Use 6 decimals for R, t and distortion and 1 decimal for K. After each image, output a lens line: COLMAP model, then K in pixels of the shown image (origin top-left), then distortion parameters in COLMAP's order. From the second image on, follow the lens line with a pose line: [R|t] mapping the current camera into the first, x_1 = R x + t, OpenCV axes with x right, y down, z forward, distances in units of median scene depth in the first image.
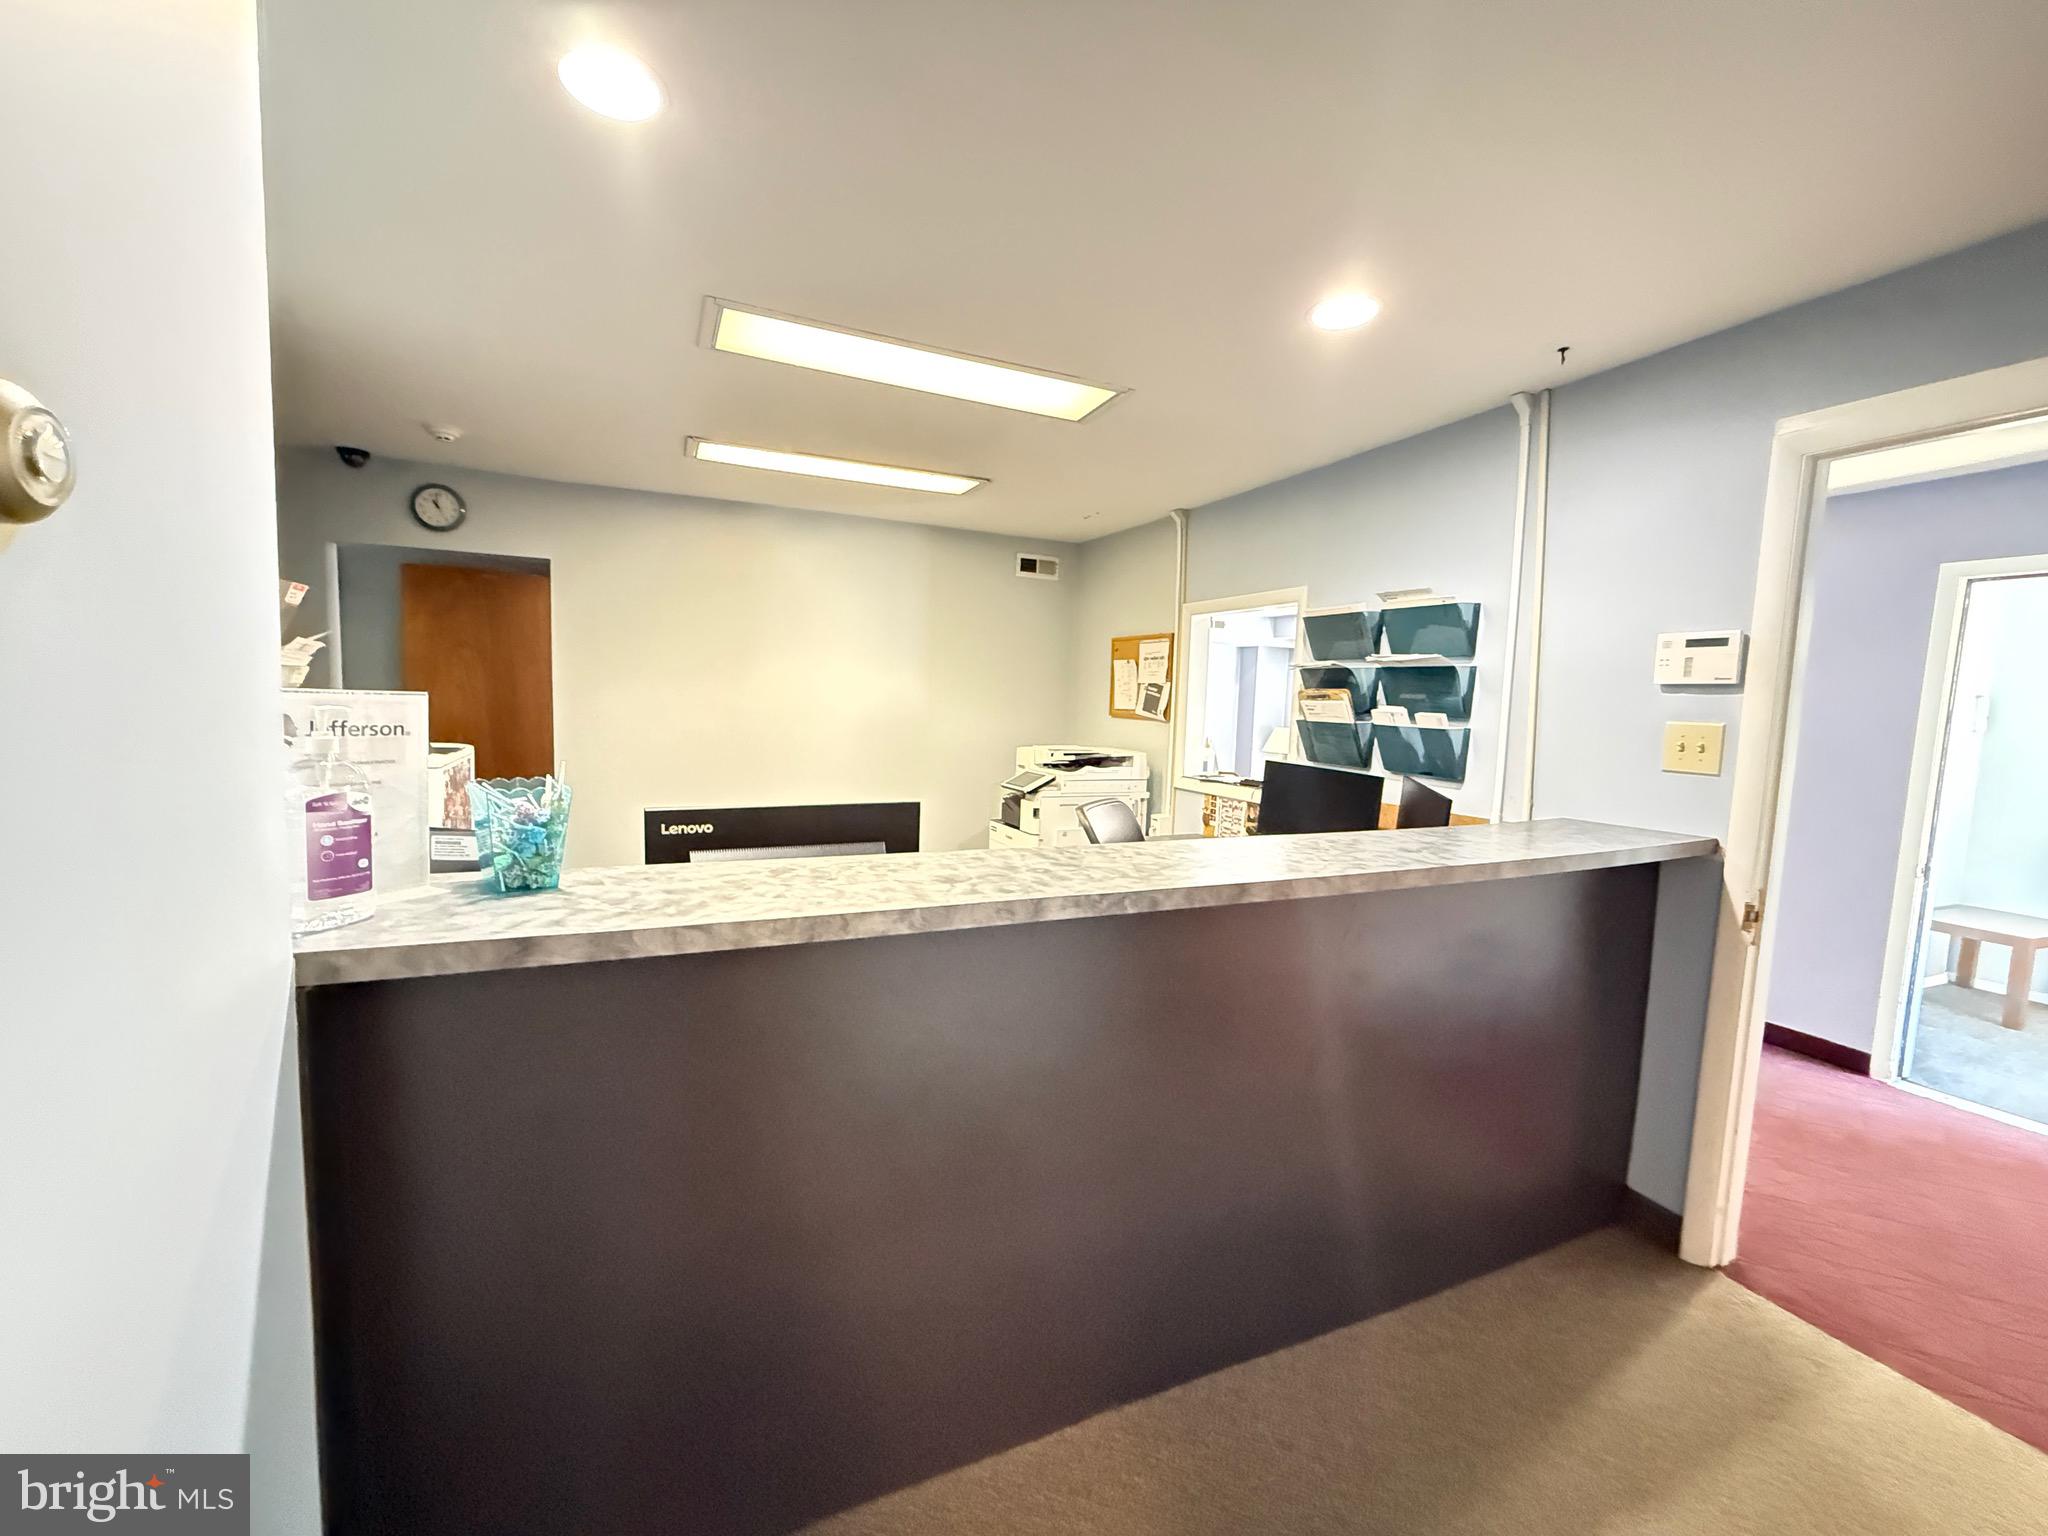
lens RADIAL K [[819.0, 0, 1024.0], [0, 819.0, 768.0], [0, 0, 1]] dist [0.000256, 0.000046]
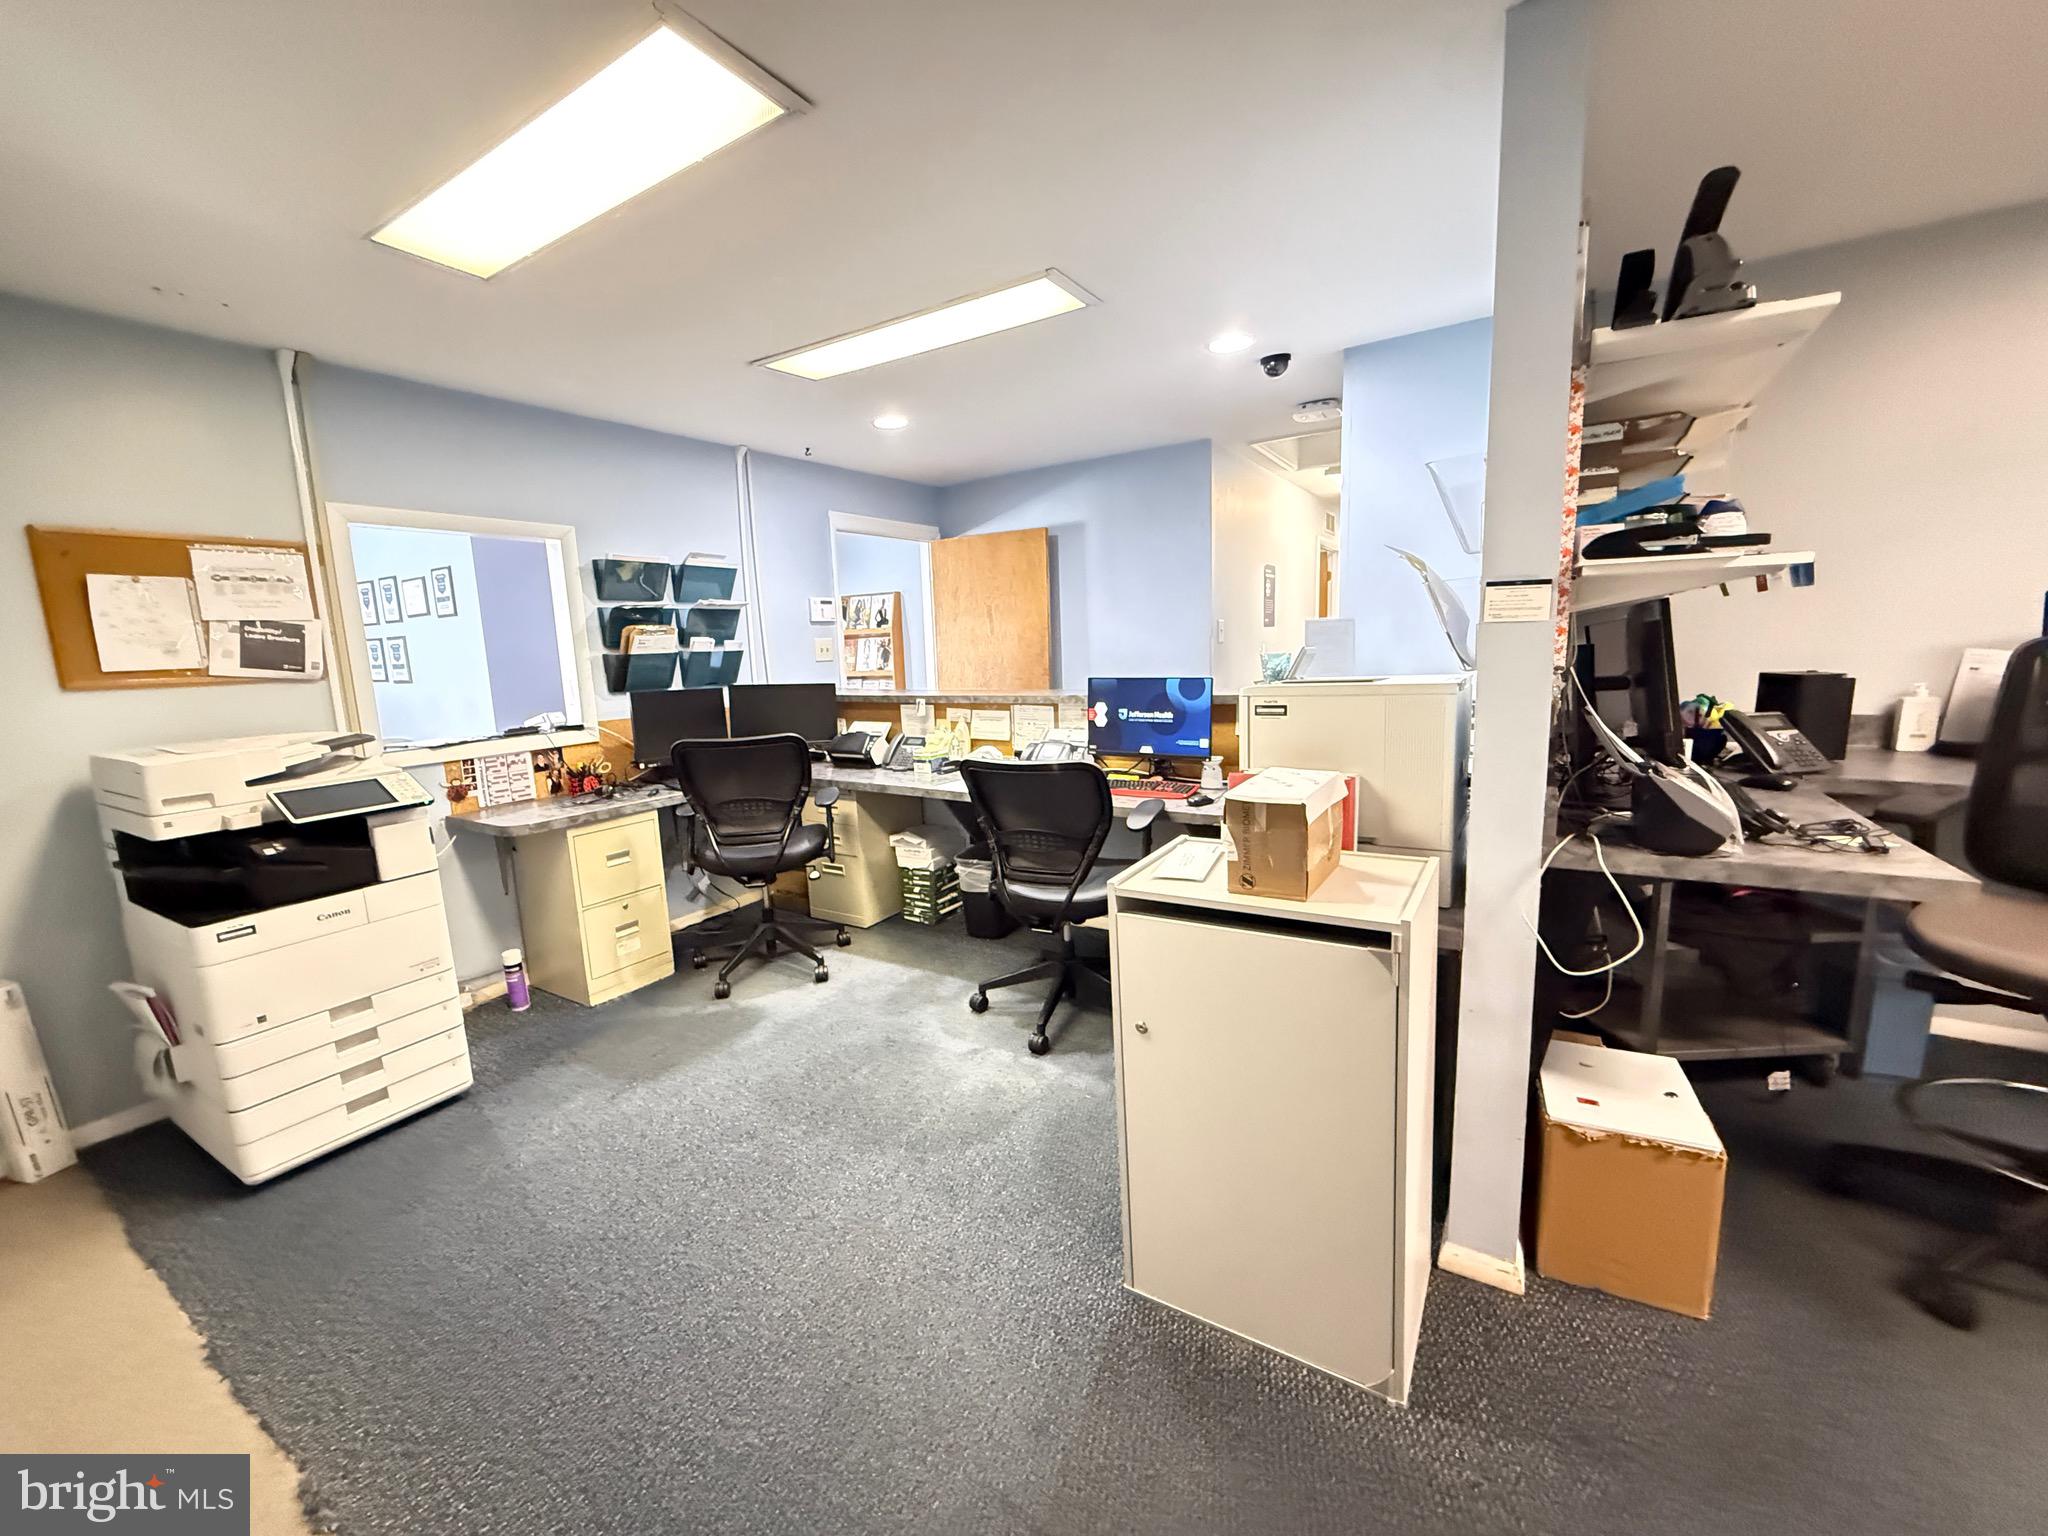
lens RADIAL K [[819.0, 0, 1024.0], [0, 819.0, 768.0], [0, 0, 1]] dist [0.000256, 0.000046]
pose [[-0.557946, -0.139574, 0.818056, -0.785808], [0.094150, 0.968745, 0.229498, -0.098764], [-0.824519, 0.205067, -0.527366, 1.037882]]
